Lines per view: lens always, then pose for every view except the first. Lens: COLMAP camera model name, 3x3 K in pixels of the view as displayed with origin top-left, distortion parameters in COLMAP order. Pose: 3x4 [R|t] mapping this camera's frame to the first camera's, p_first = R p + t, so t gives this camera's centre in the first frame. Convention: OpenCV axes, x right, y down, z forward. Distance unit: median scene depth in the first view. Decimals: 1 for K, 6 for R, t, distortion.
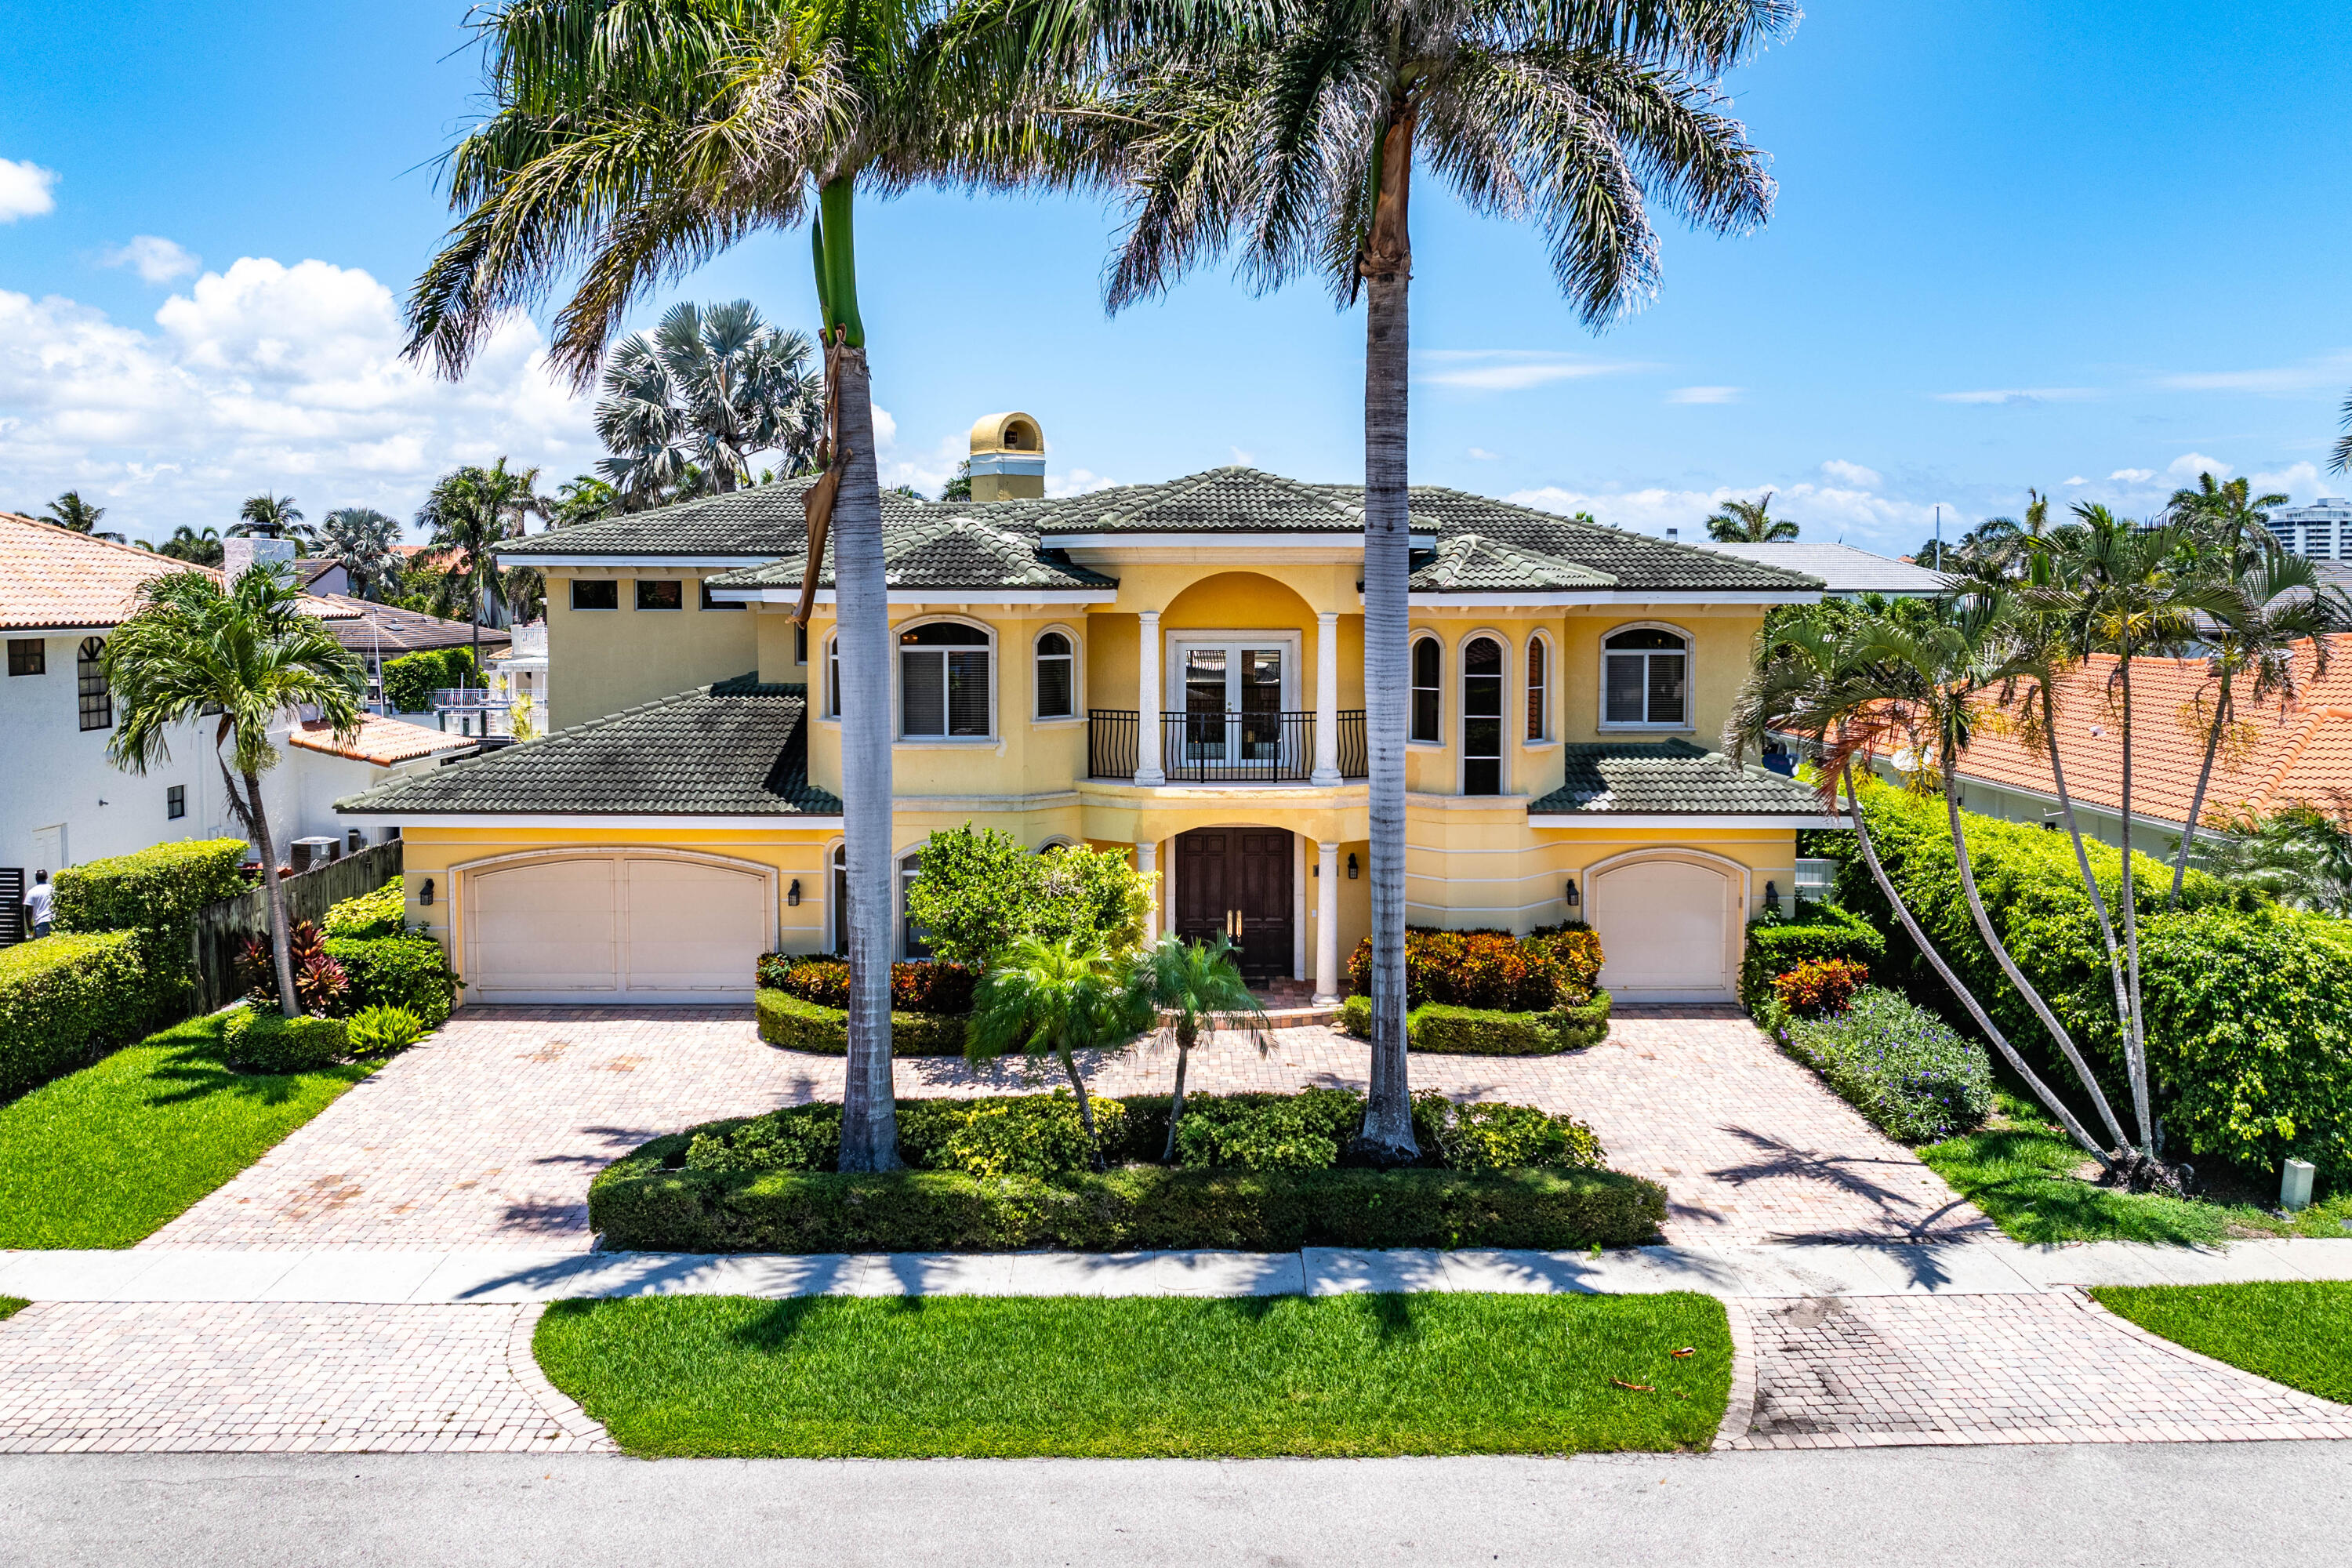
lens RADIAL K [[1696.5, 0, 1175.1], [0, 1696.5, 653.1], [0, 0, 1]] dist [-0.028358, 0.004310]
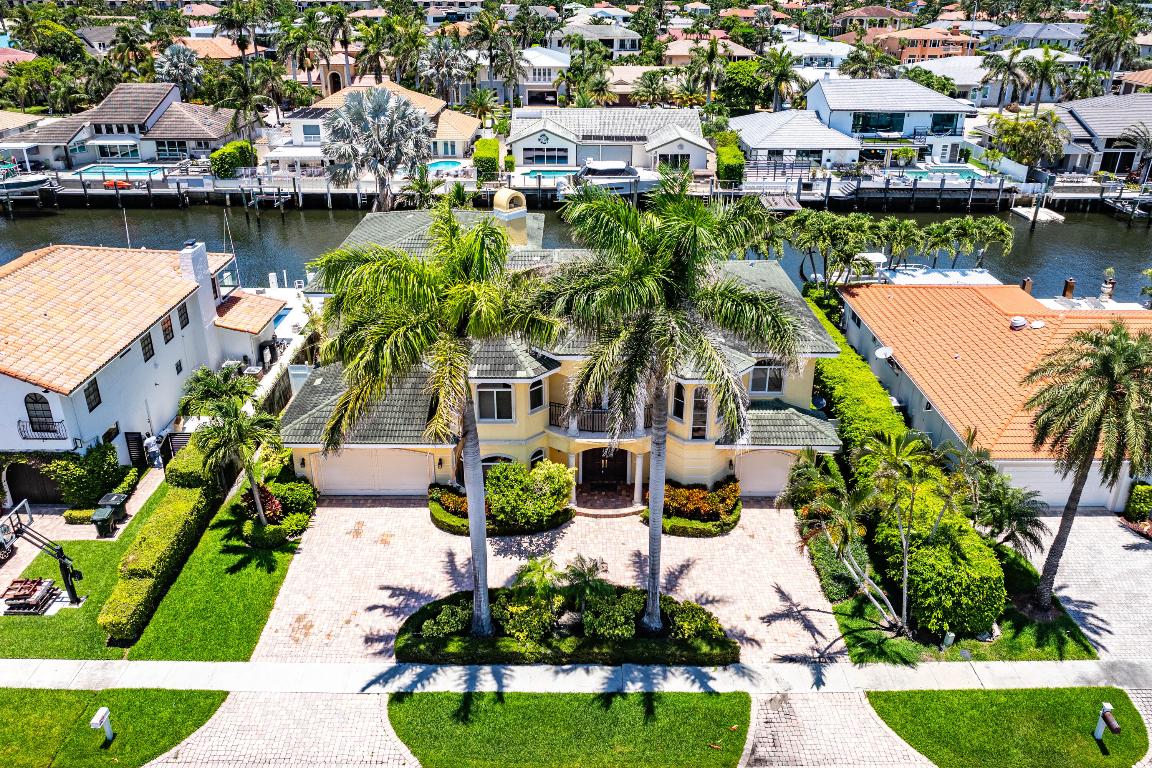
lens RADIAL K [[830.9, 0, 575.5], [0, 830.9, 319.9], [0, 0, 1]] dist [-0.028358, 0.004310]
pose [[0.999967, 0.002052, -0.007843, -0.001886], [0.000598, 0.946144, 0.323746, -0.749645], [0.008085, -0.323740, 0.946112, -0.248252]]
